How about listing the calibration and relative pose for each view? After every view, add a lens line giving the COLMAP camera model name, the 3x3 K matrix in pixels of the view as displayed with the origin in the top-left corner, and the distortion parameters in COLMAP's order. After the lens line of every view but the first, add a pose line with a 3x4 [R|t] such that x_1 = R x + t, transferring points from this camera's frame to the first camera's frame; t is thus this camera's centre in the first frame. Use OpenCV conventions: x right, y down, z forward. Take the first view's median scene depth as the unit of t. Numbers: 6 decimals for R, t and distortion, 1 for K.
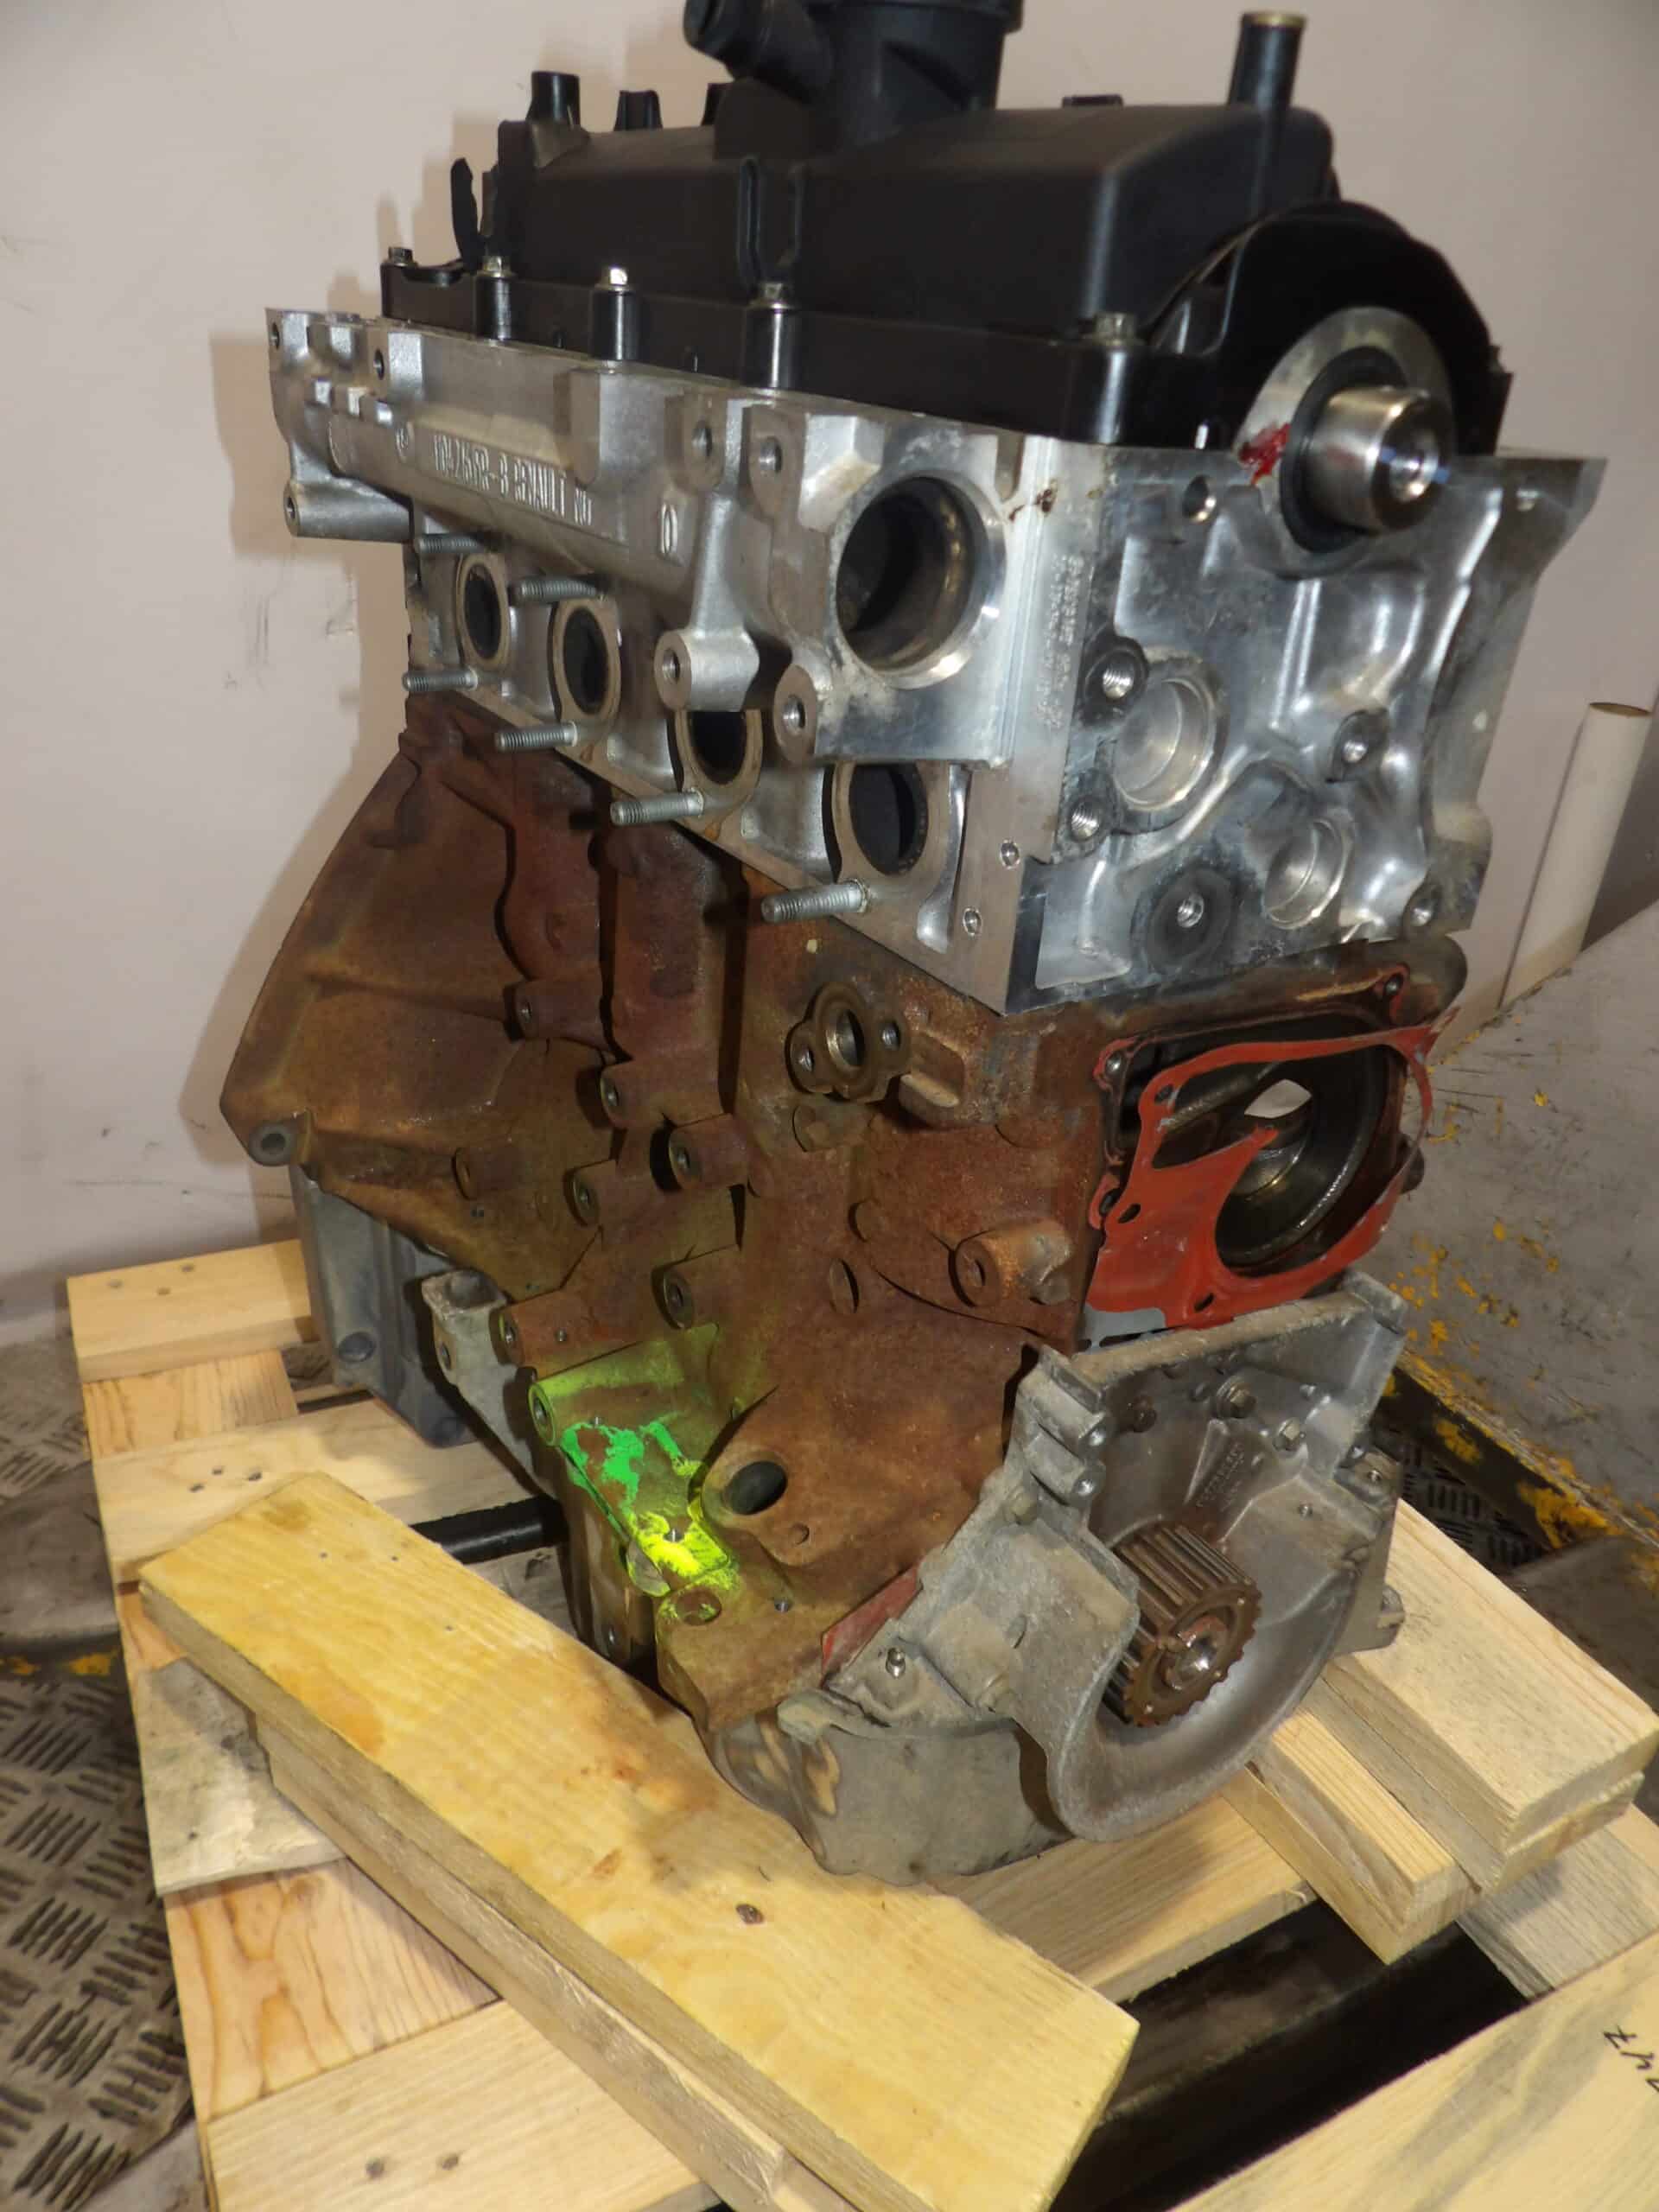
lens RADIAL K [[1550.8, 0, 829.5], [0, 1550.8, 1106.0], [0, 0, 1]] dist [-0.026834, -0.001494]
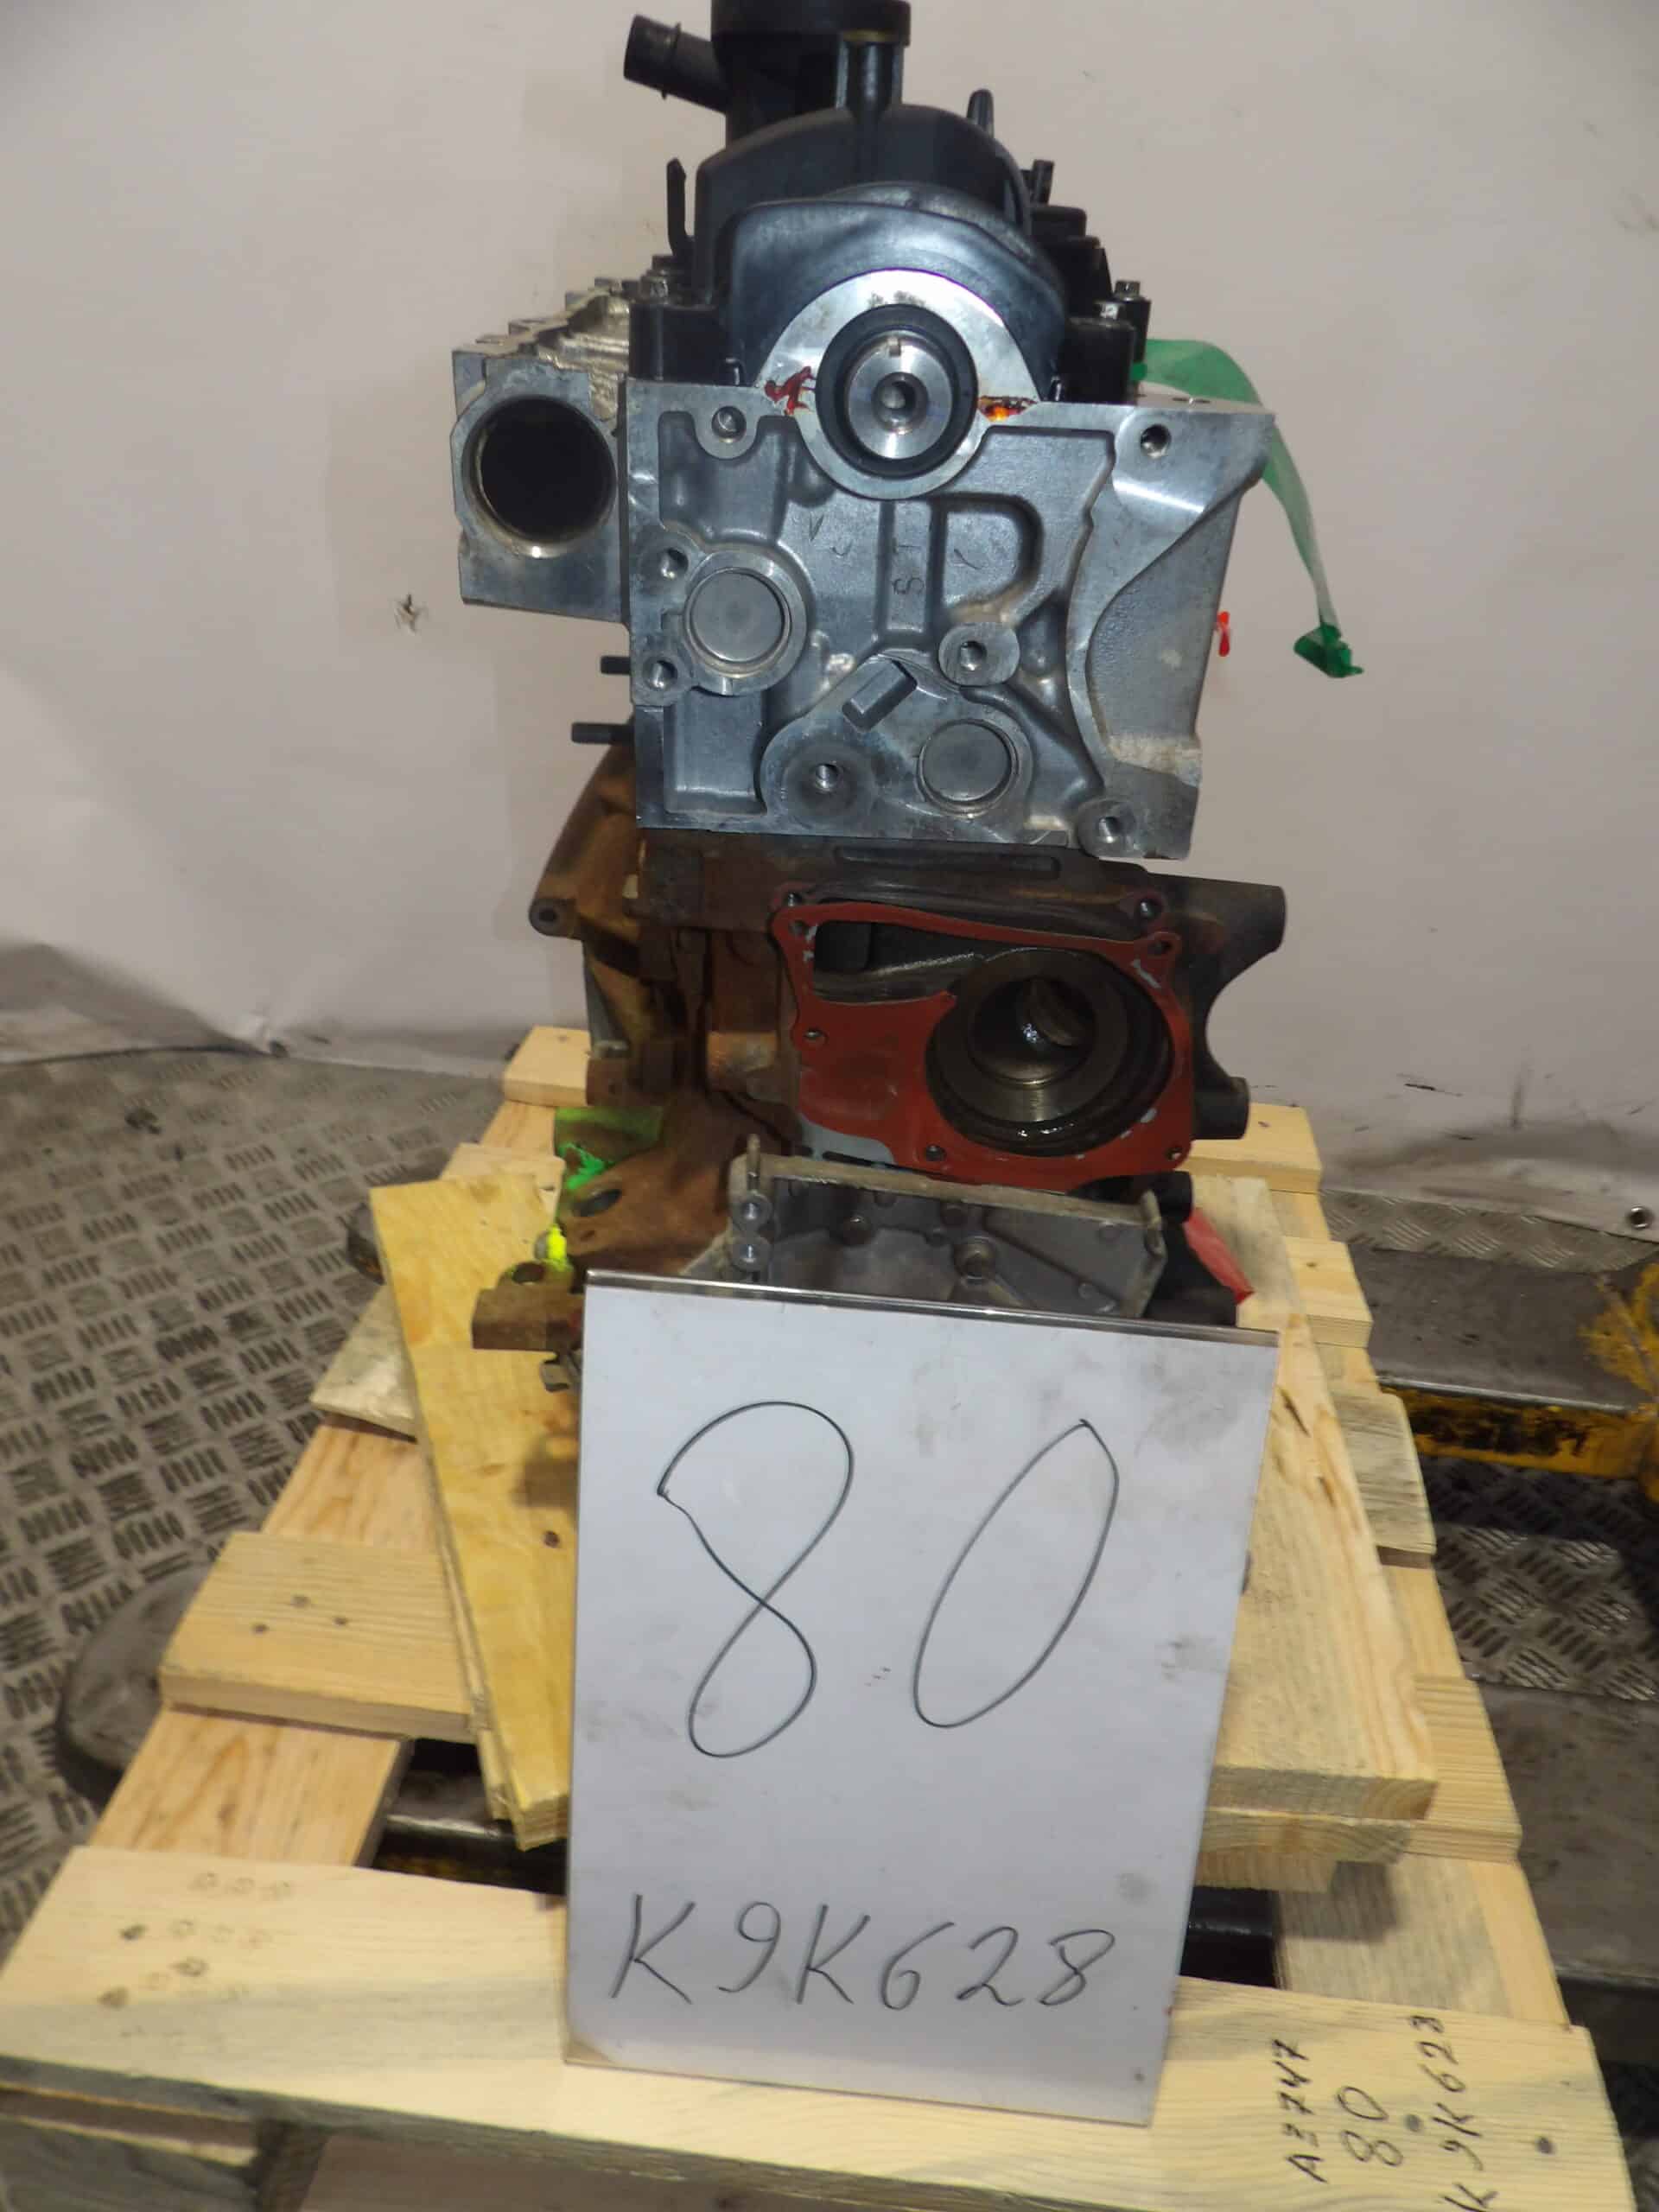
lens RADIAL K [[1550.8, 0, 829.5], [0, 1550.8, 1106.0], [0, 0, 1]] dist [-0.026834, -0.001494]
pose [[0.842472, 0.249639, -0.477411, 0.732469], [-0.238278, 0.967436, 0.085393, 0.014794], [0.483182, 0.041815, 0.874521, -0.031710]]
